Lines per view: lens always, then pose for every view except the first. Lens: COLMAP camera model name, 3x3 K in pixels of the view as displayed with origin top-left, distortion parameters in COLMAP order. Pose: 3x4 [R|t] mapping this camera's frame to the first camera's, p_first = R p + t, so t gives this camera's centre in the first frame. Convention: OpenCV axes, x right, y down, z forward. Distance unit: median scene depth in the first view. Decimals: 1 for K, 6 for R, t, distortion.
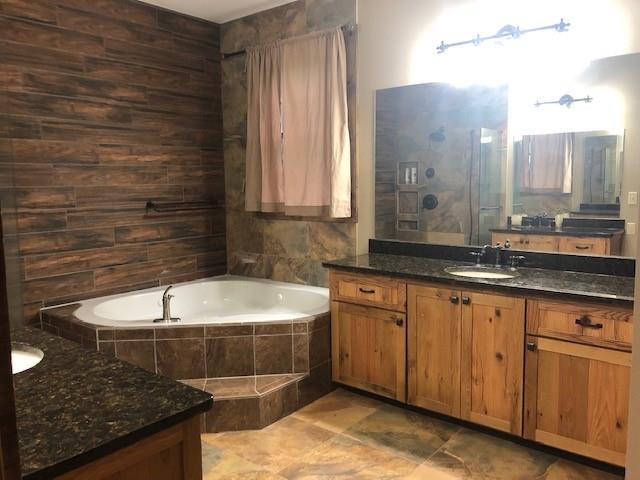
lens RADIAL K [[522.8, 0, 323.0], [0, 522.8, 234.9], [0, 0, 1]] dist [0.021731, -0.019626]
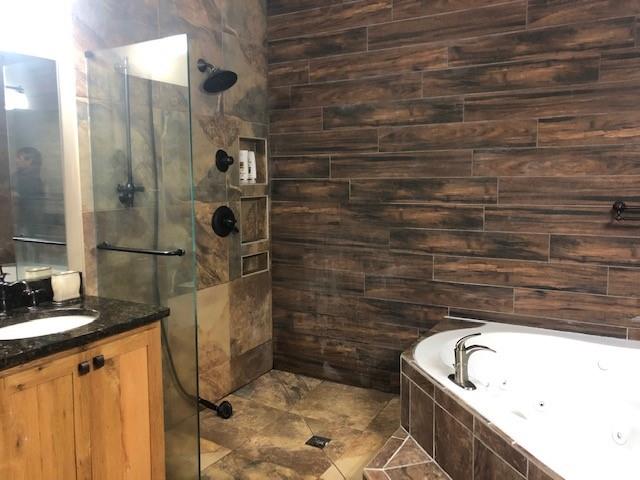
lens RADIAL K [[522.8, 0, 323.0], [0, 522.8, 234.9], [0, 0, 1]] dist [0.021731, -0.019626]
pose [[0.172749, 0.113352, -0.978422, 0.258403], [-0.102879, 0.989999, 0.096529, -0.055241], [0.979578, 0.083984, 0.182683, 0.604588]]
